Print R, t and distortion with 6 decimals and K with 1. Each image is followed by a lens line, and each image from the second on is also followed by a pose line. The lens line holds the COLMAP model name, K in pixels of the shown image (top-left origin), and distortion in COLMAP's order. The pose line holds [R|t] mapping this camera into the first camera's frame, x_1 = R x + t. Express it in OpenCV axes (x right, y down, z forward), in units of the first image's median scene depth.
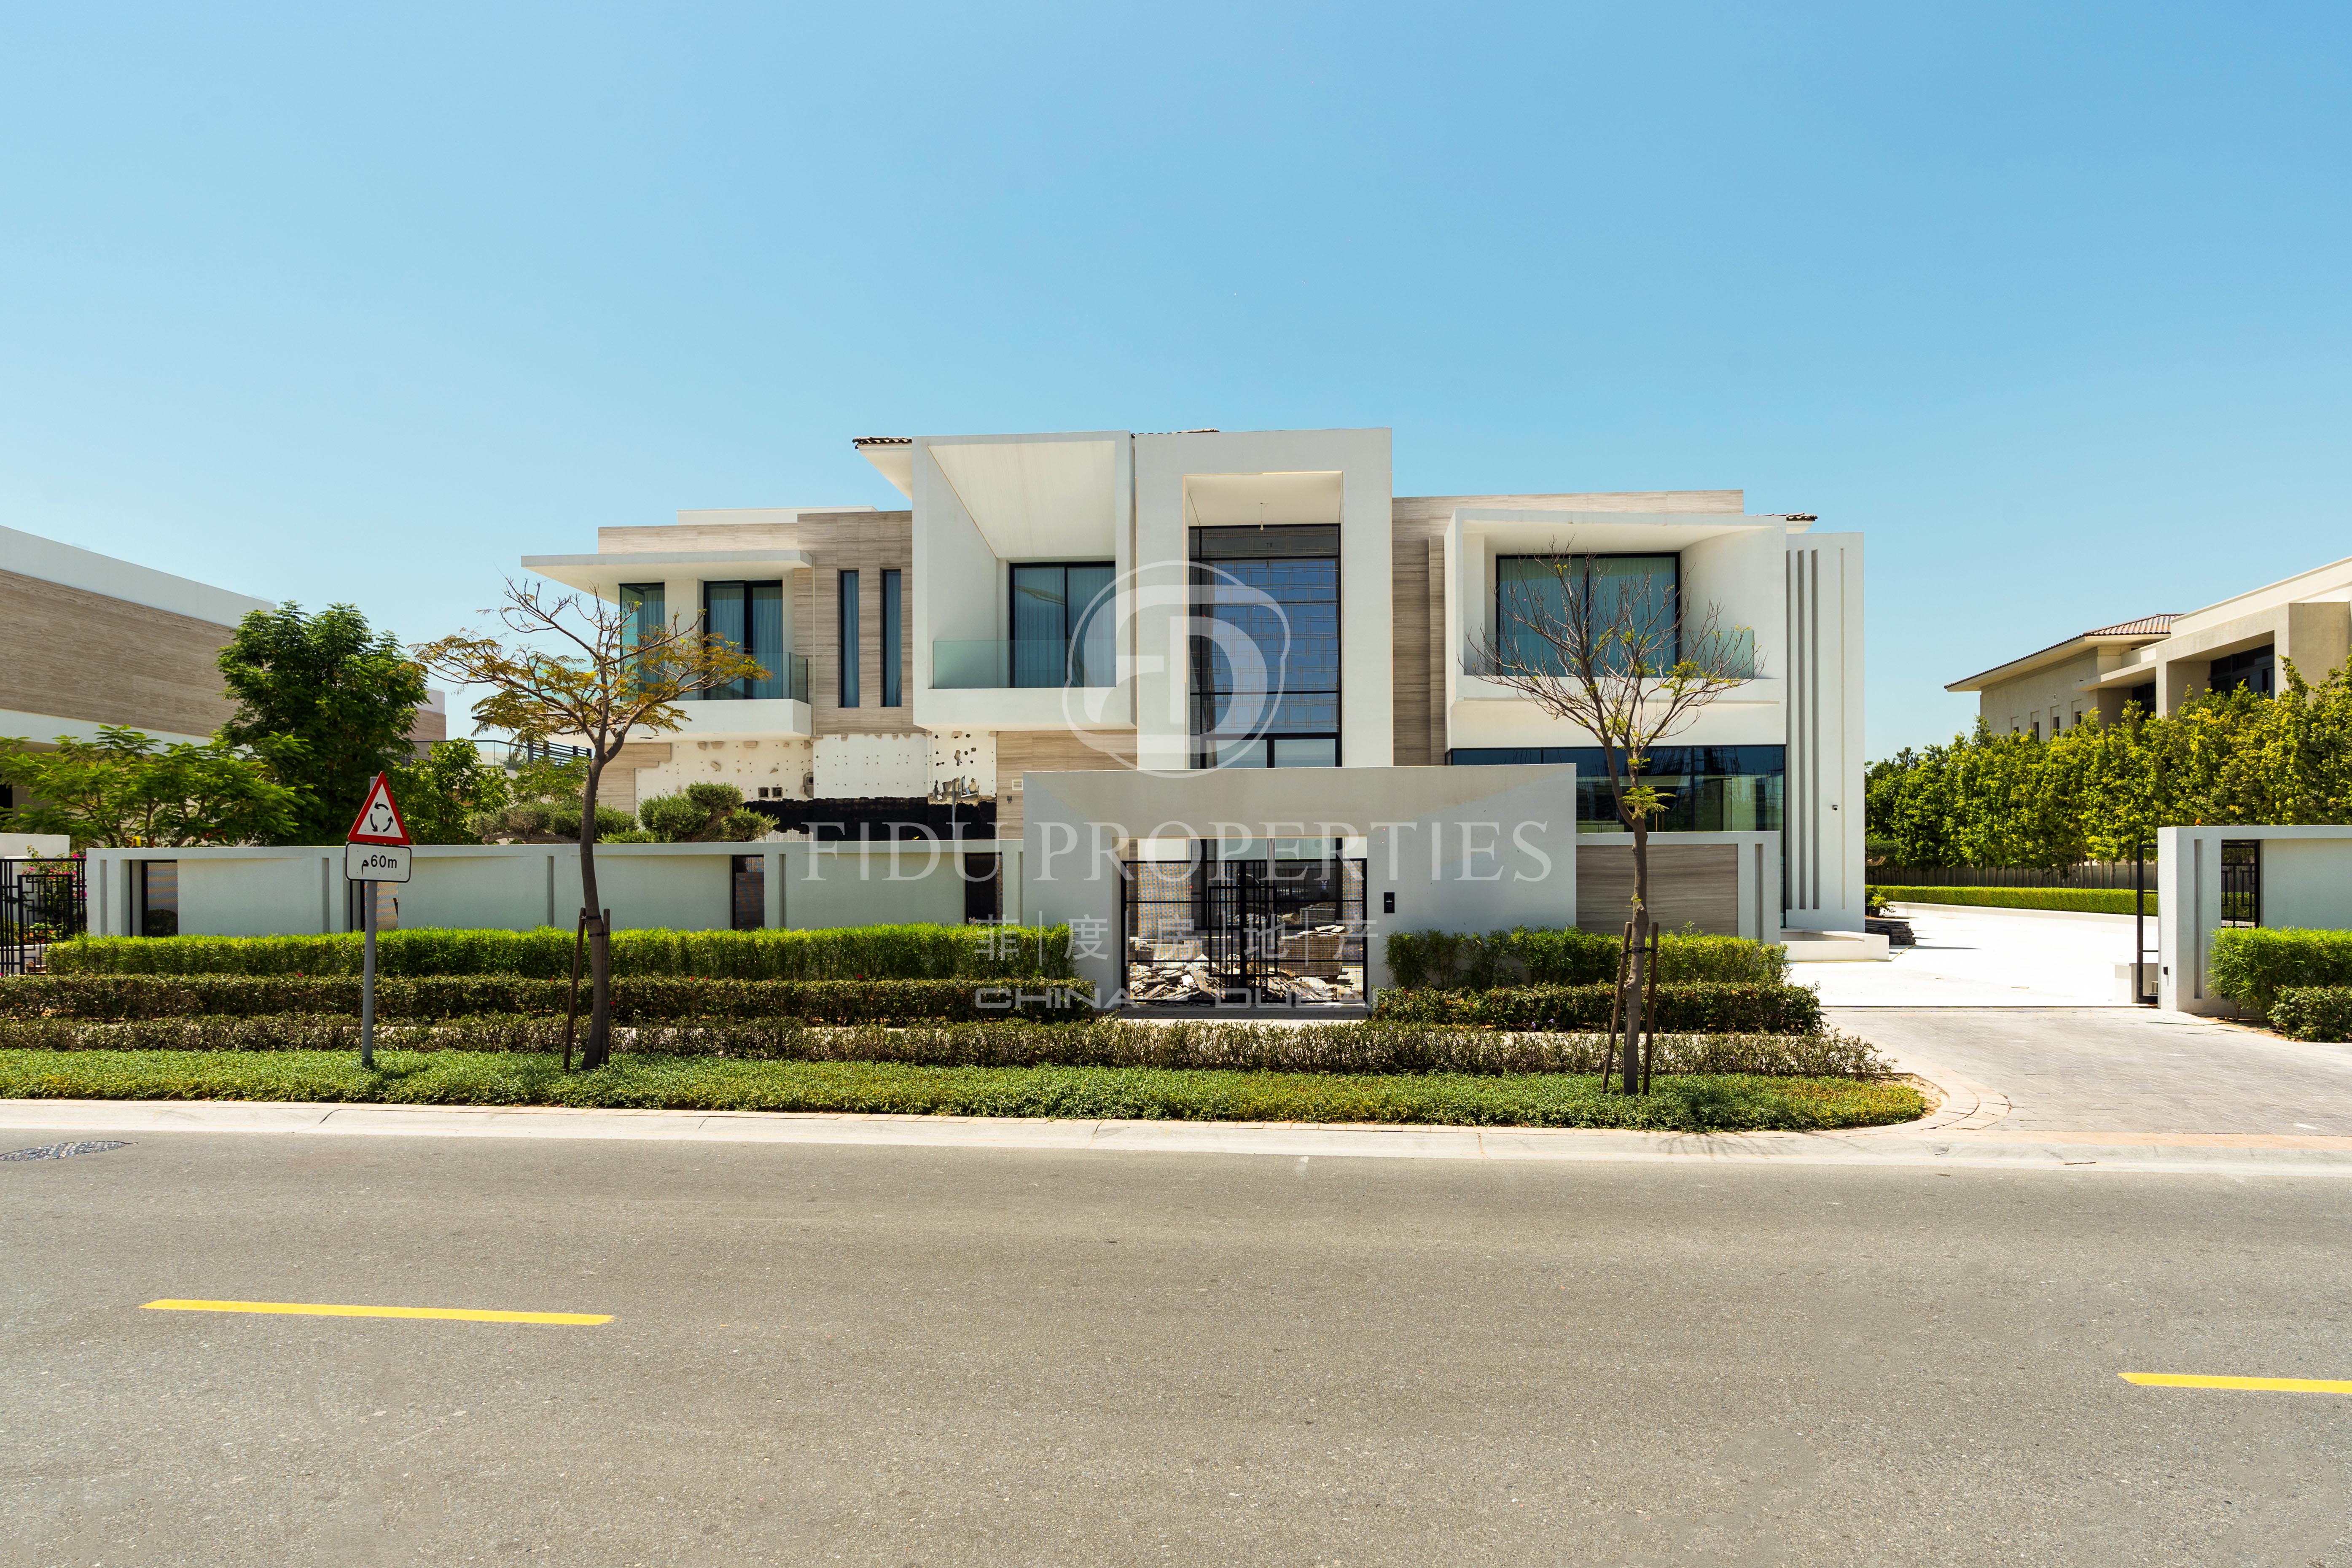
lens RADIAL K [[1084.7, 0, 1176.6], [0, 1084.7, 770.9], [0, 0, 1]] dist [-0.011582, -0.000484]
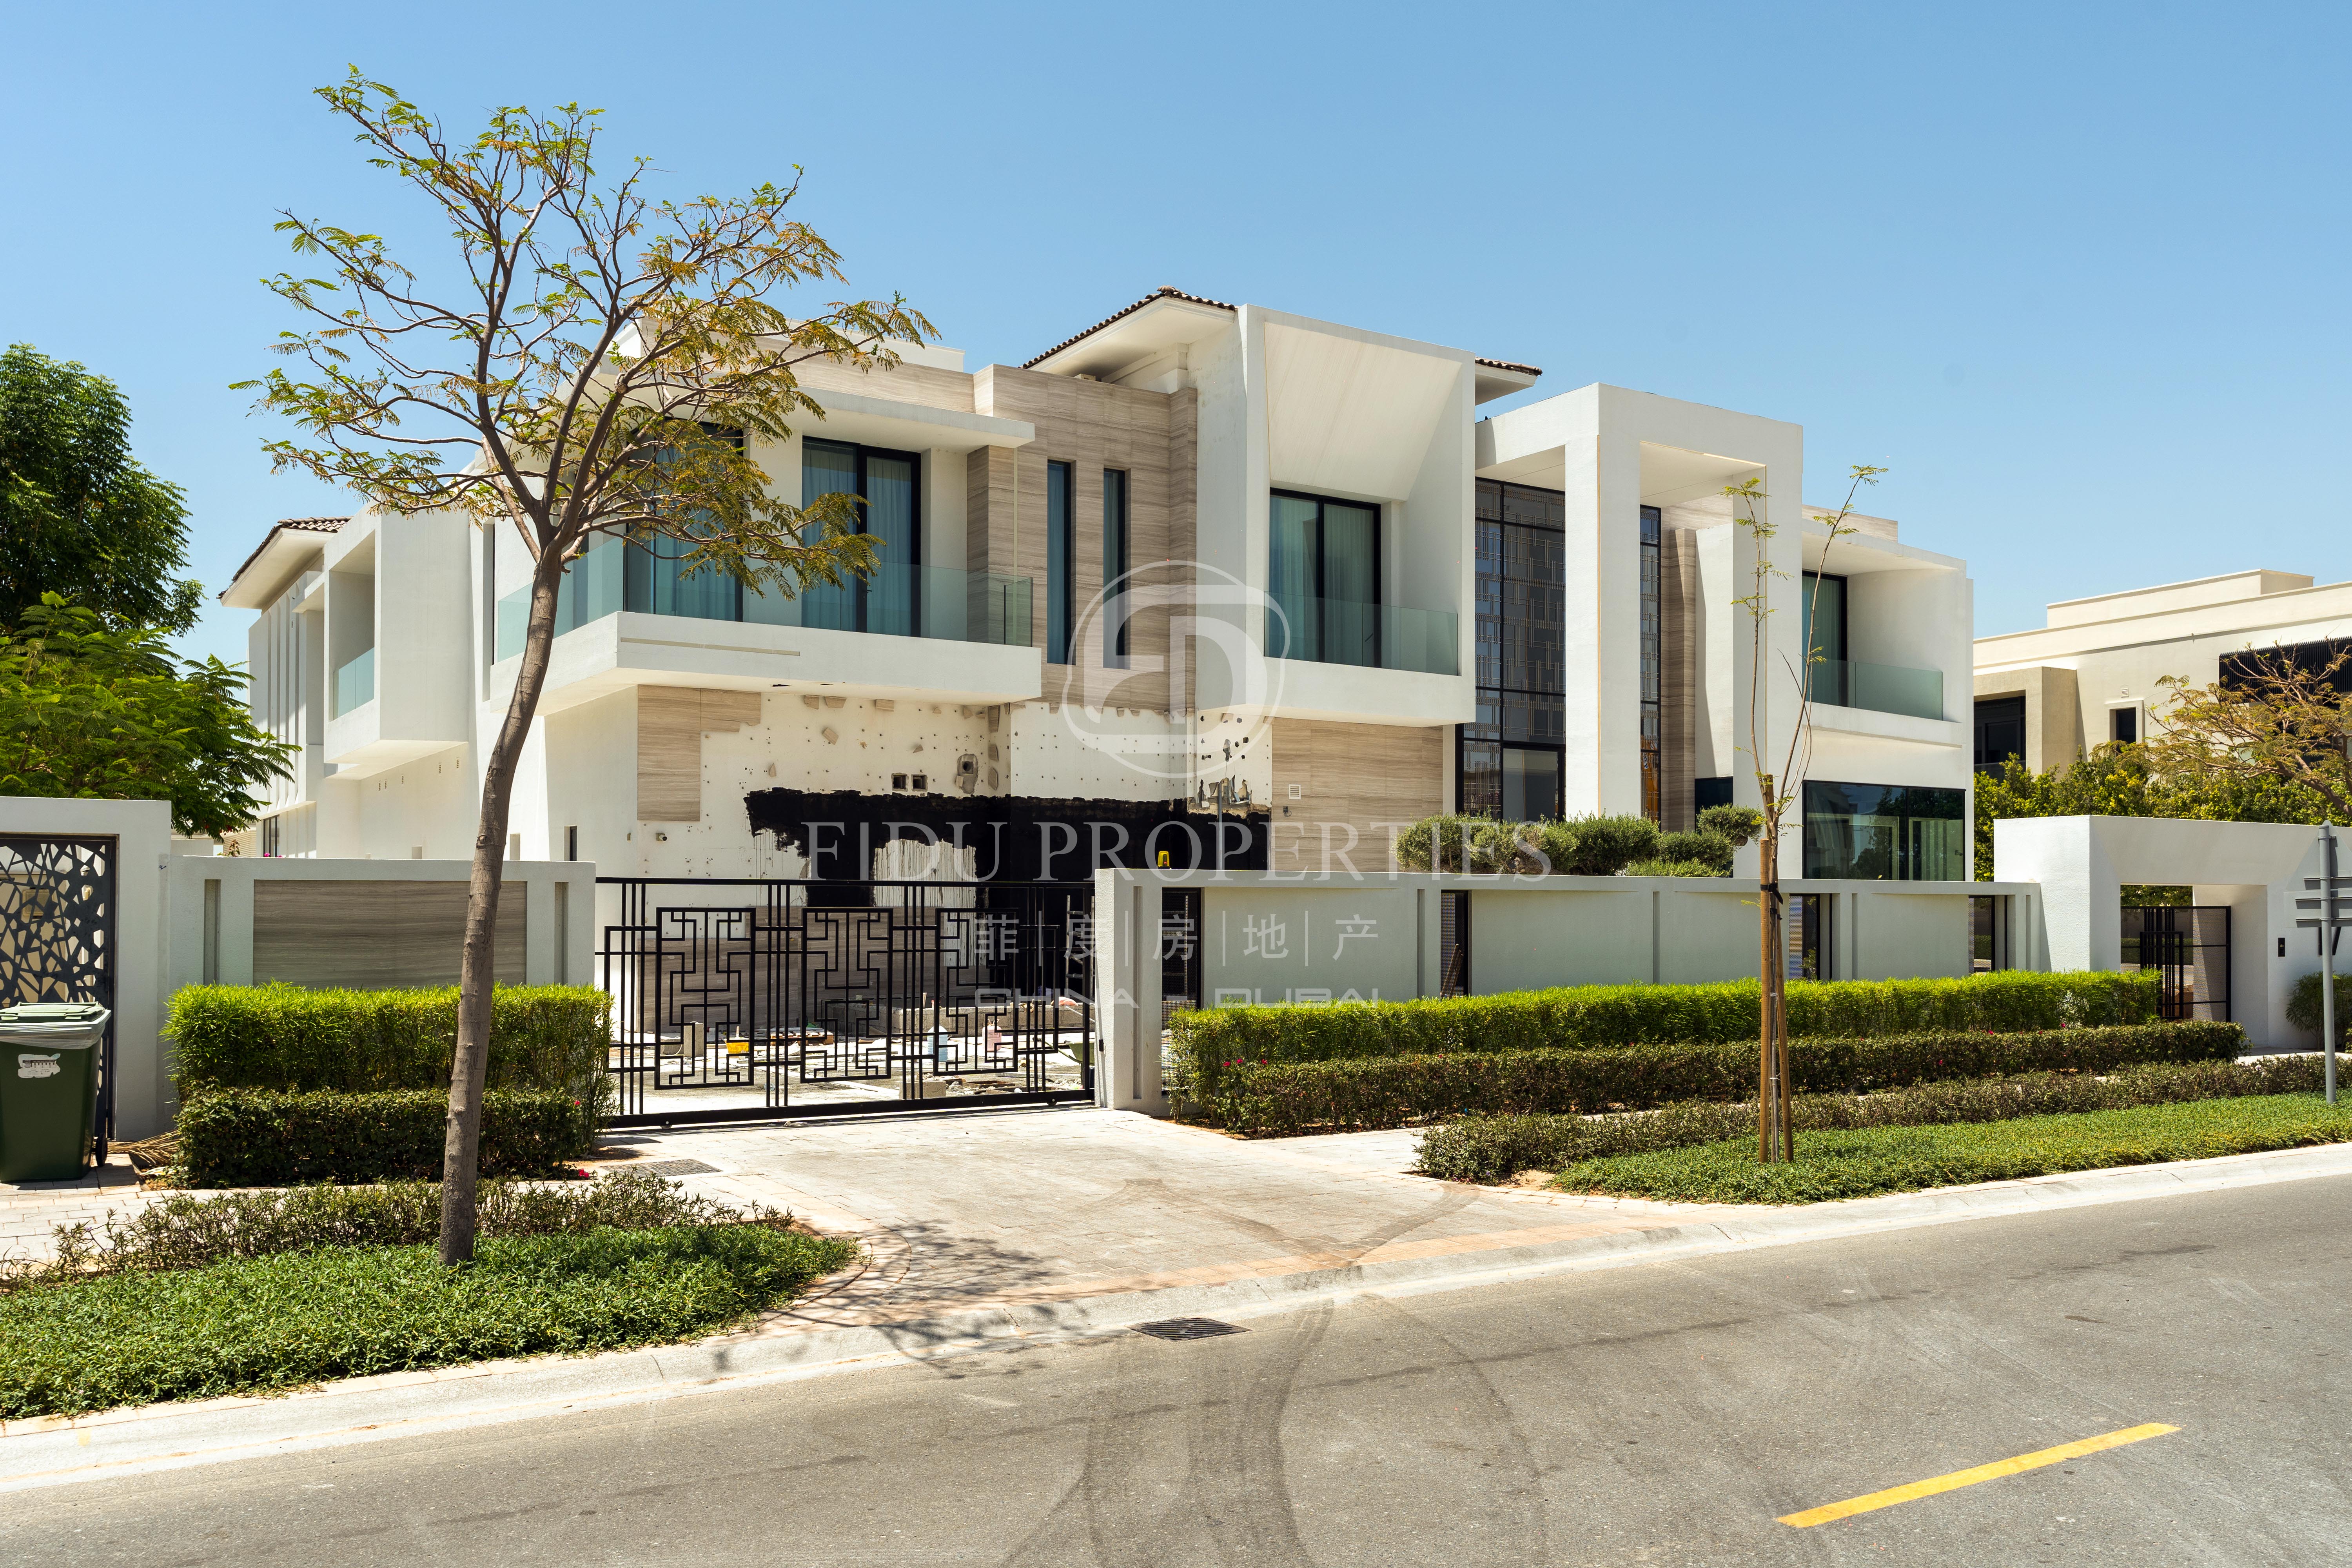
lens RADIAL K [[1681.7, 0, 1175.2], [0, 1681.7, 698.1], [0, 0, 1]] dist [0.004935, -0.000078]
pose [[0.845536, 0.076577, 0.528398, -0.821134], [-0.059275, 0.997007, -0.049637, 0.010792], [-0.530618, 0.010649, 0.847544, 0.075023]]
